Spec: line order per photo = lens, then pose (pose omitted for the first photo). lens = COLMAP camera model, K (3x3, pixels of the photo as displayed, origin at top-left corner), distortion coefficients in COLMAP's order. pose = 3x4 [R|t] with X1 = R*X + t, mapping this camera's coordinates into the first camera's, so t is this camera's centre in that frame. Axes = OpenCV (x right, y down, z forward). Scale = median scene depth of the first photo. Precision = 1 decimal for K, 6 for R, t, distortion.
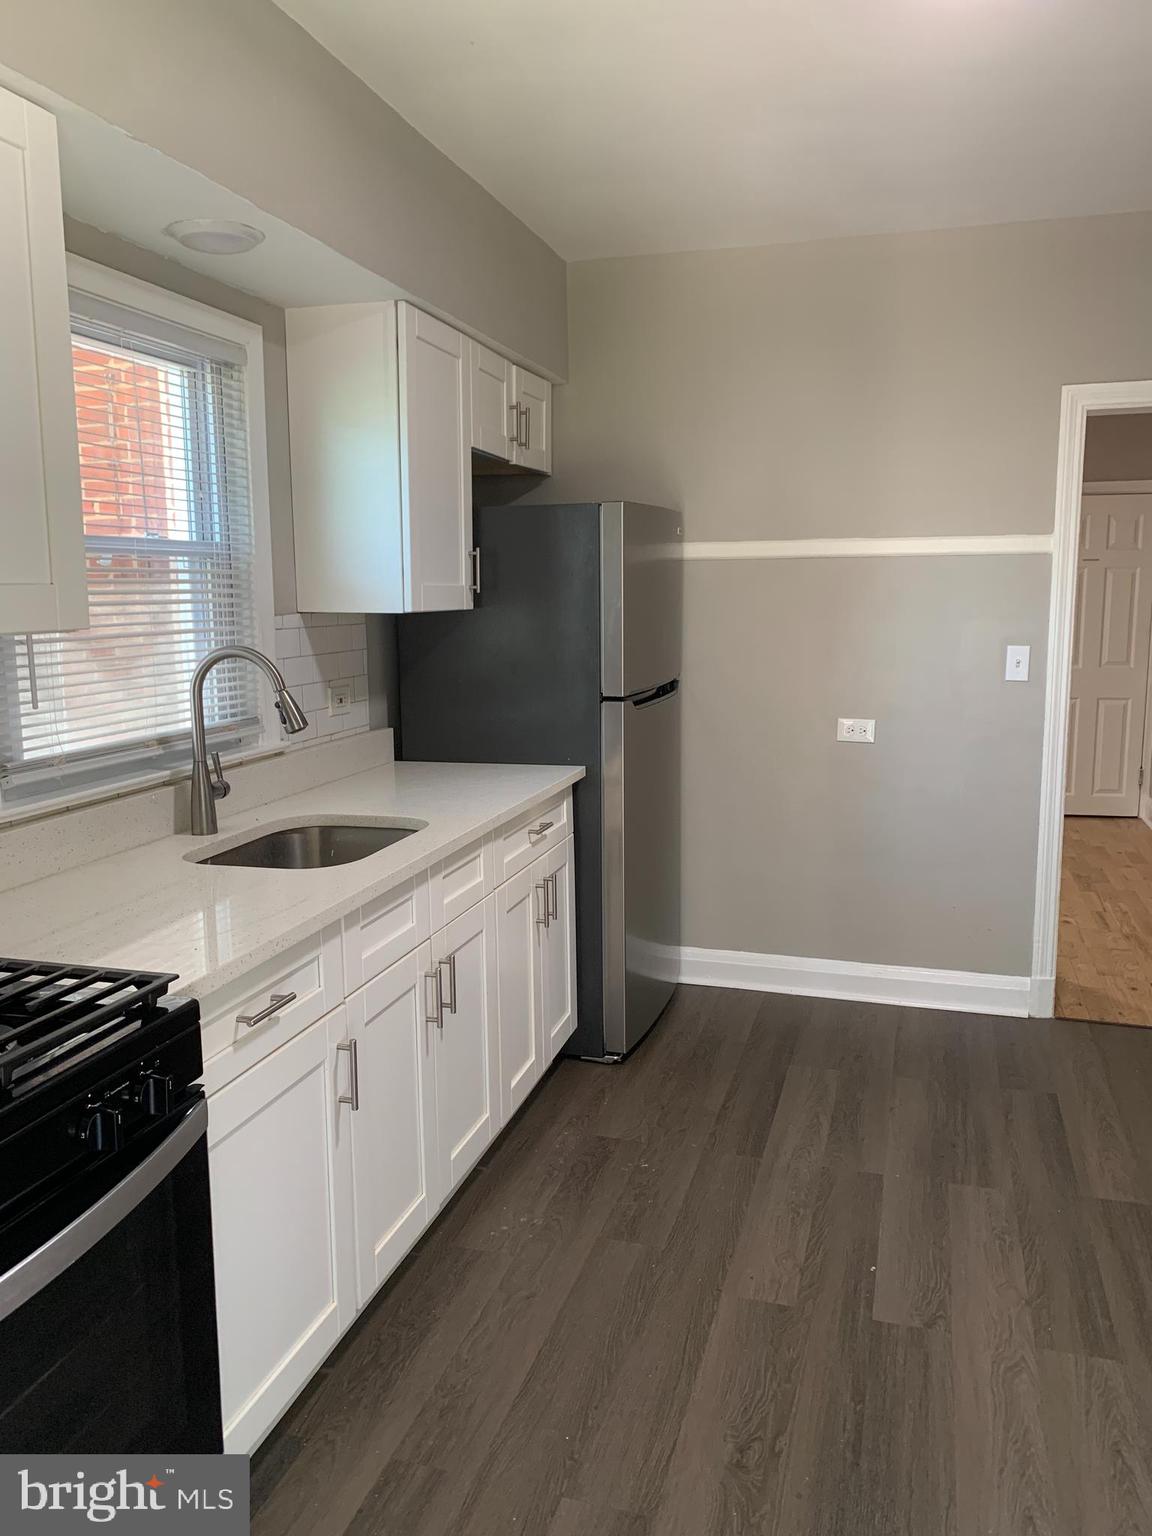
lens RADIAL K [[1189.1, 0, 571.8], [0, 1189.1, 765.9], [0, 0, 1]] dist [0.009418, -0.001061]
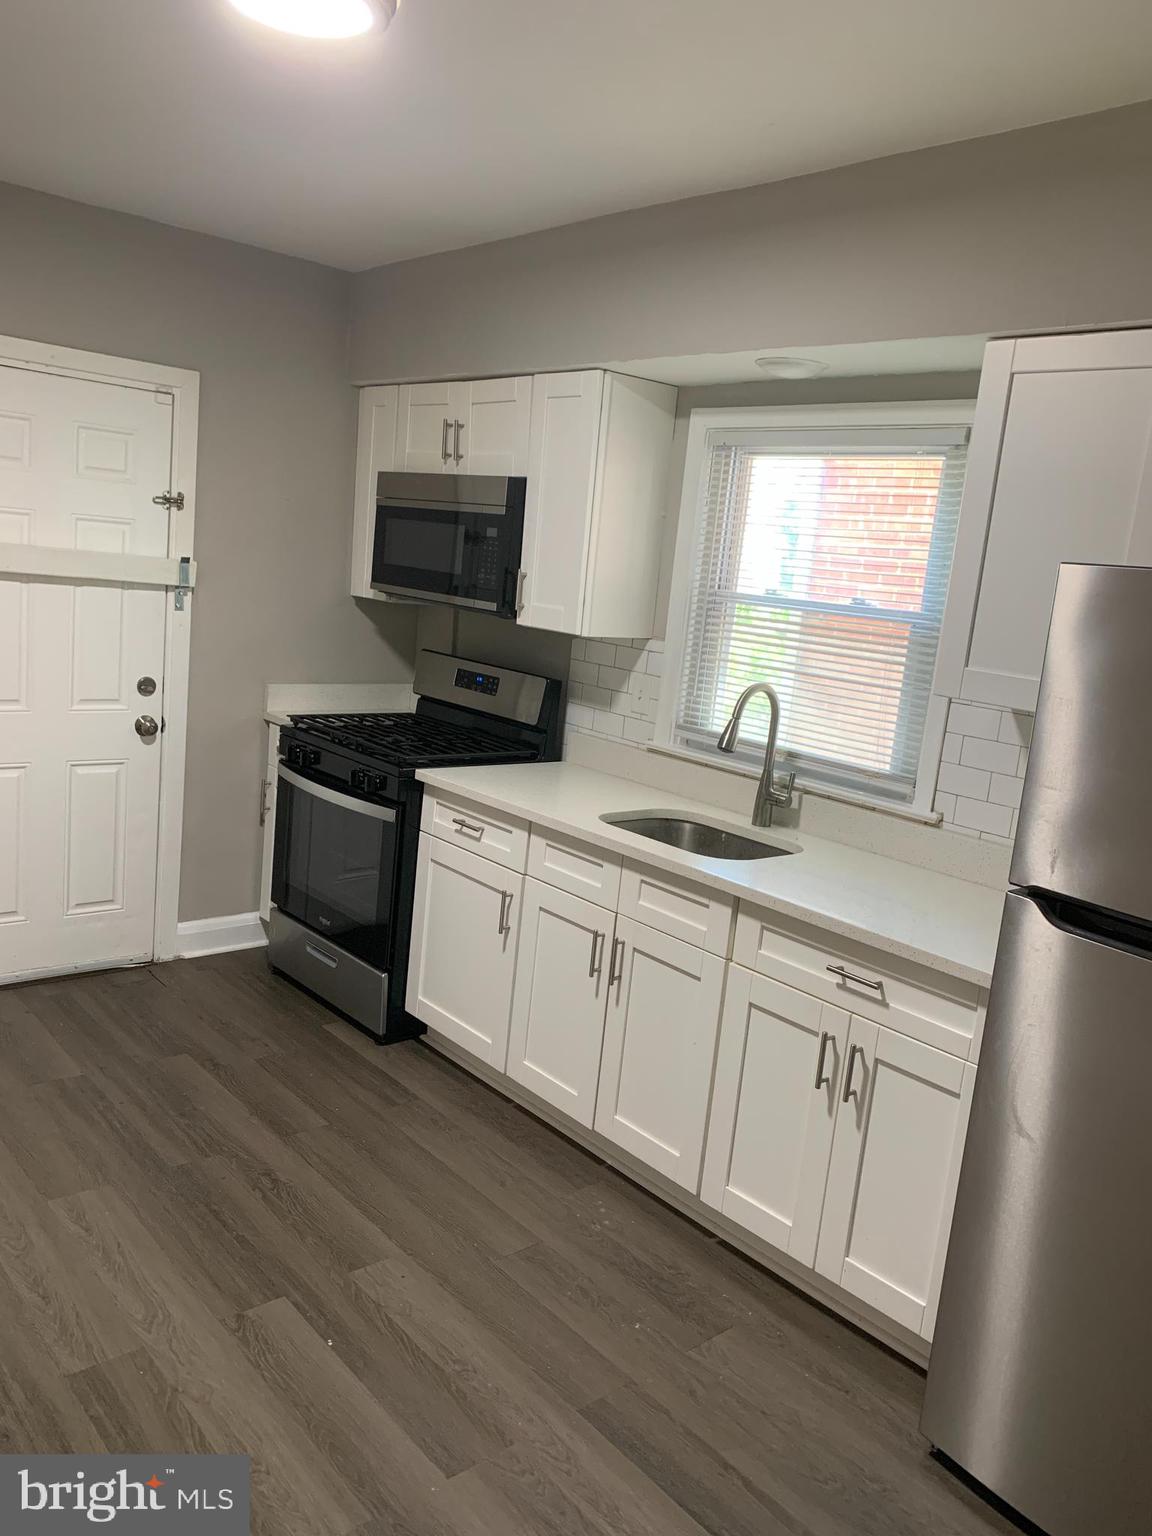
lens RADIAL K [[1189.1, 0, 572.2], [0, 1189.1, 767.9], [0, 0, 1]] dist [0.009418, -0.001061]
pose [[-0.538725, 0.107360, -0.835613, 0.947627], [-0.218107, 0.940260, 0.261420, -0.319614], [0.813759, 0.323087, -0.483126, 1.554529]]
